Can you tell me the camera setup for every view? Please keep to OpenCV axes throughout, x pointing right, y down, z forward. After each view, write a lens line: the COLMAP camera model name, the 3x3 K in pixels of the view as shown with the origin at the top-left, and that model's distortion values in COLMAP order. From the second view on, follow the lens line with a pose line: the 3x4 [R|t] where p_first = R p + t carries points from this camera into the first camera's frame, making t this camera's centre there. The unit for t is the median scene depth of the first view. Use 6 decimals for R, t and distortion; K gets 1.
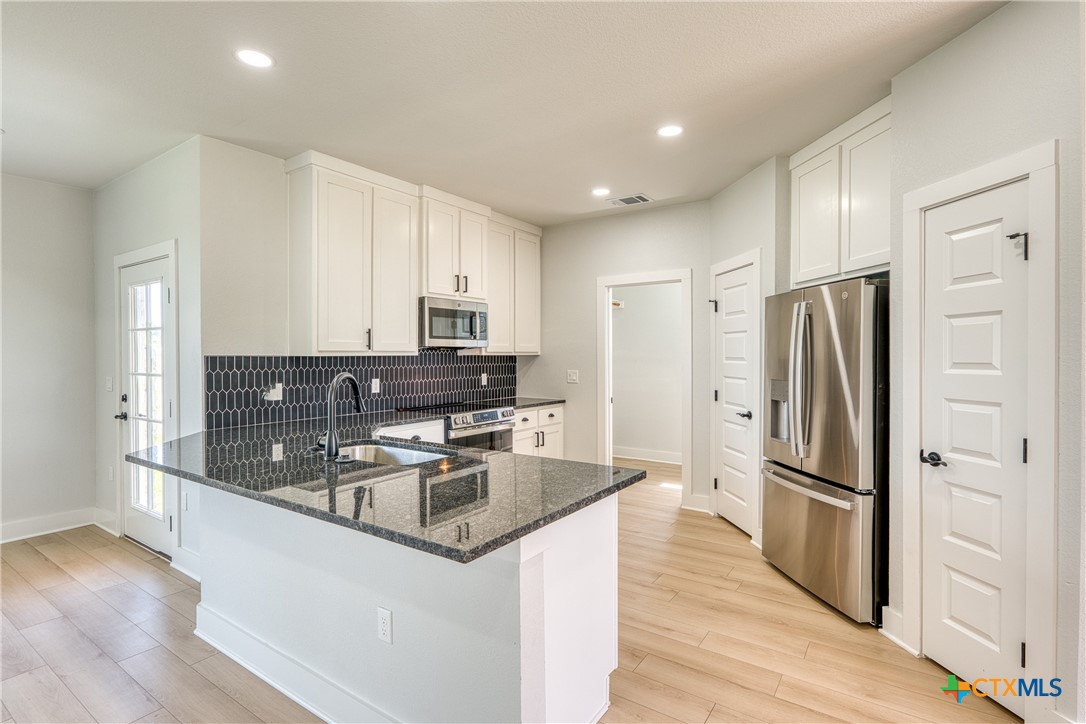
lens RADIAL K [[521.6, 0, 548.9], [0, 521.6, 359.4], [0, 0, 1]] dist [0.021407, -0.000100]
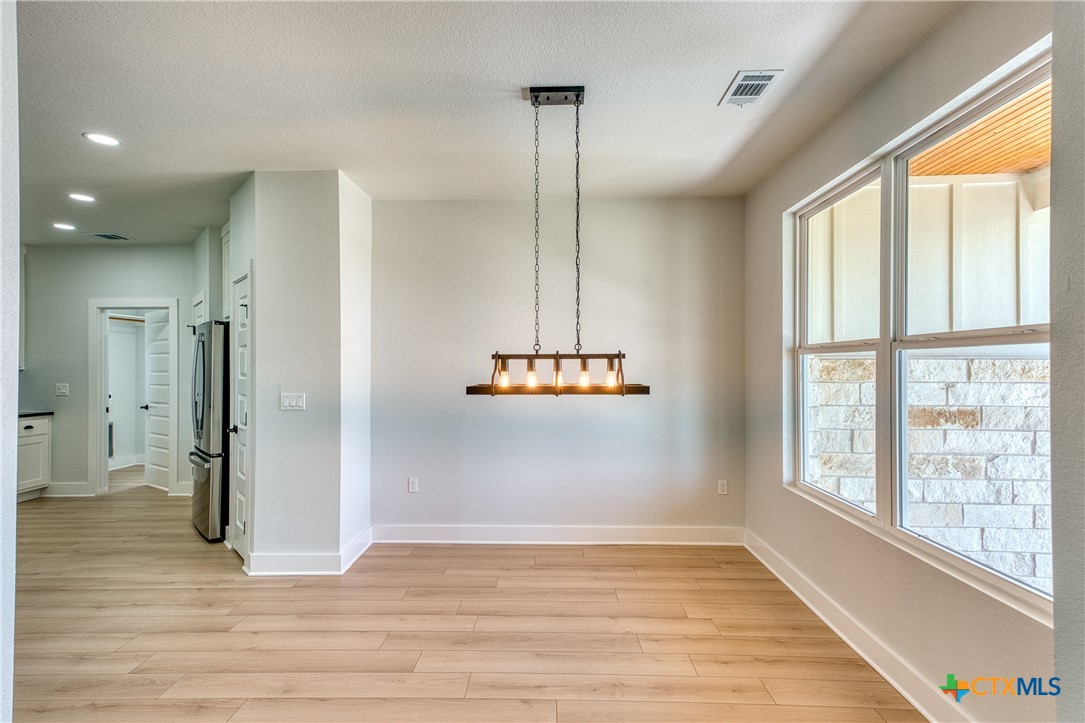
lens RADIAL K [[497.9, 0, 542.5], [0, 497.9, 361.5], [0, 0, 1]] dist [0.015861, 0.000063]
pose [[0.837281, 0.005315, 0.546747, 0.587564], [0.007986, 0.999727, -0.021948, 0.011540], [-0.546715, 0.022743, 0.837010, -0.781451]]
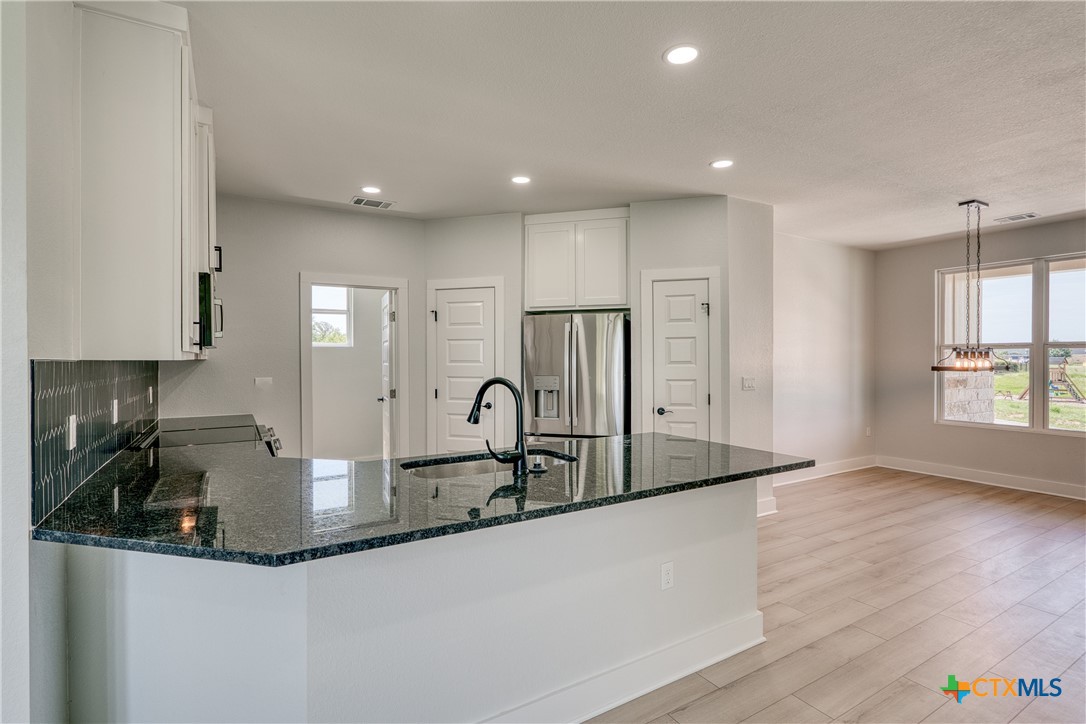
lens RADIAL K [[530.2, 0, 543.0], [0, 530.2, 362.0], [0, 0, 1]] dist [0.019904, -0.000174]
pose [[0.407203, -0.005543, 0.913321, -1.051343], [0.015454, 0.999880, -0.000822, 0.002829], [-0.913207, 0.014449, 0.407240, 0.513681]]
